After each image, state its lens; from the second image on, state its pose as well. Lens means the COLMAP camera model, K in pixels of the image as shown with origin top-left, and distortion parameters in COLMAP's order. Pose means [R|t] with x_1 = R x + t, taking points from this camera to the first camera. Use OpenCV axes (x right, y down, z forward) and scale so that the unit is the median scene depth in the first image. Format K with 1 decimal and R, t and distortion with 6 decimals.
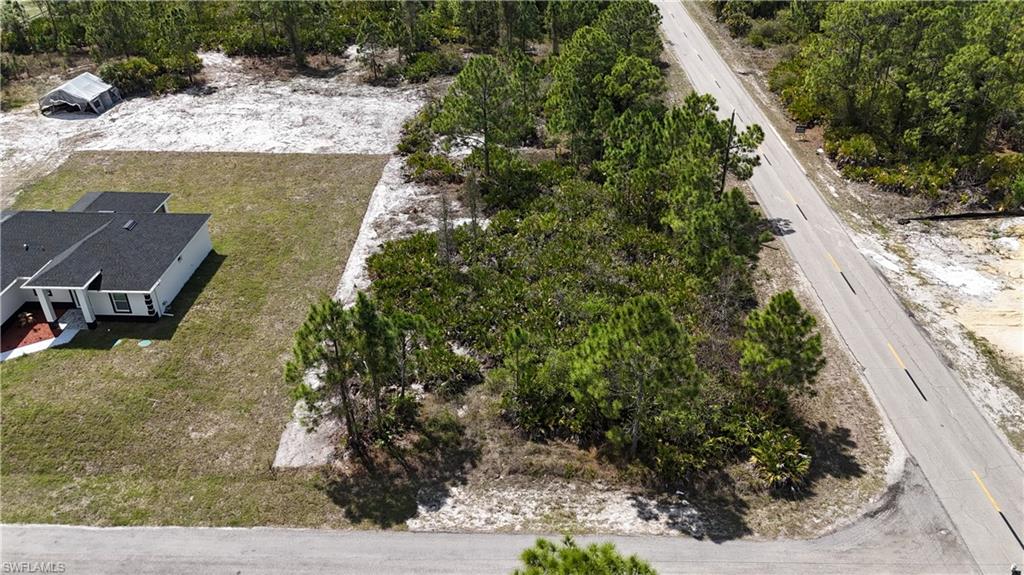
lens RADIAL K [[807.9, 0, 512.0], [0, 807.9, 287.5], [0, 0, 1]] dist [0.045675, -0.005149]
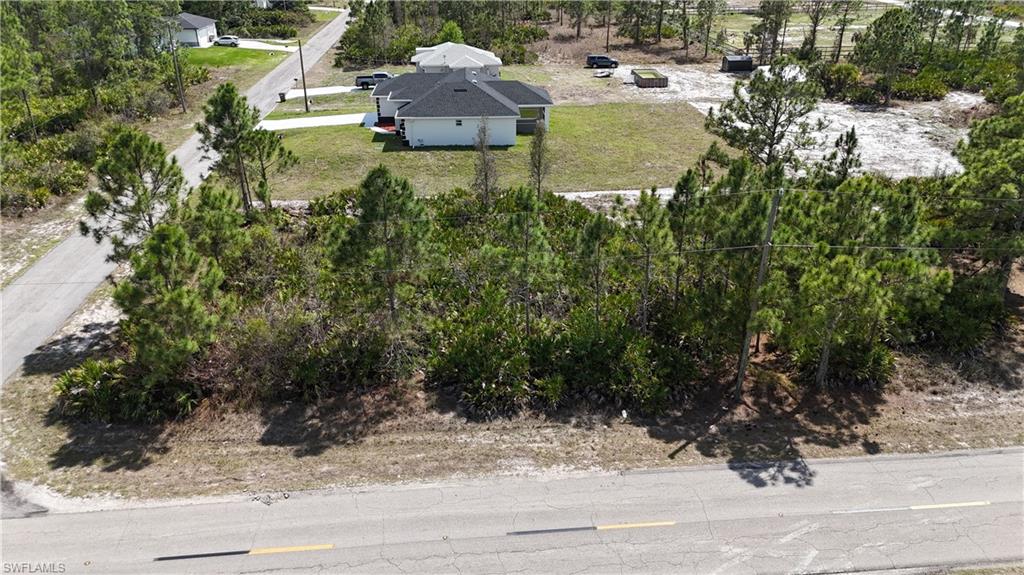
lens RADIAL K [[752.8, 0, 512.0], [0, 752.8, 287.5], [0, 0, 1]] dist [0.057932, -0.001429]
pose [[0.105579, 0.438826, -0.892348, 0.655102], [-0.520175, 0.789169, 0.326541, -0.222452], [0.847508, 0.429701, 0.311587, 0.678782]]
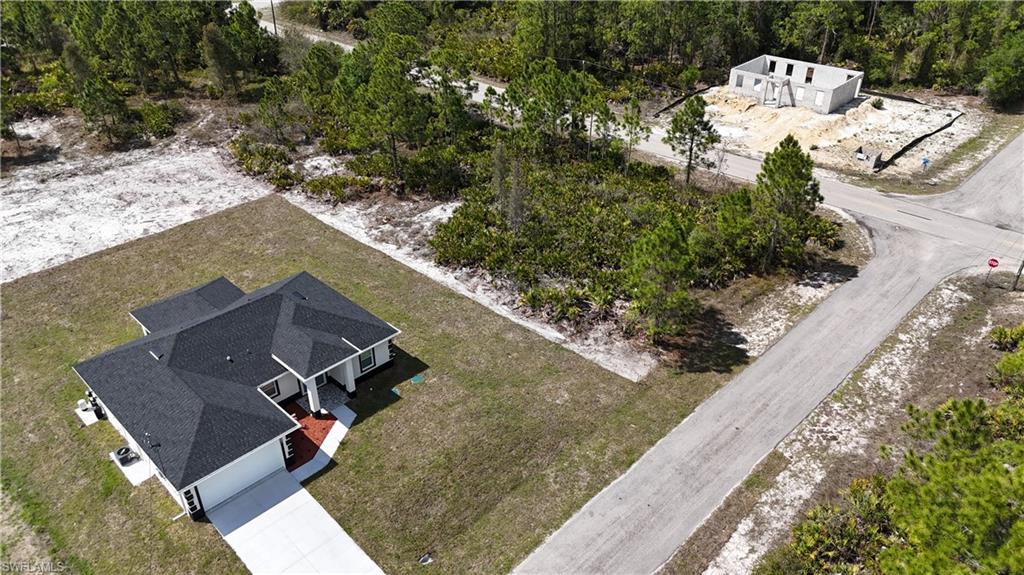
lens RADIAL K [[752.2, 0, 512.0], [0, 752.2, 287.5], [0, 0, 1]] dist [0.070499, -0.065105]
pose [[0.675121, -0.386797, 0.628172, -0.697629], [0.388538, 0.910280, 0.142928, -0.094583], [-0.627097, 0.147575, 0.764834, 0.146121]]
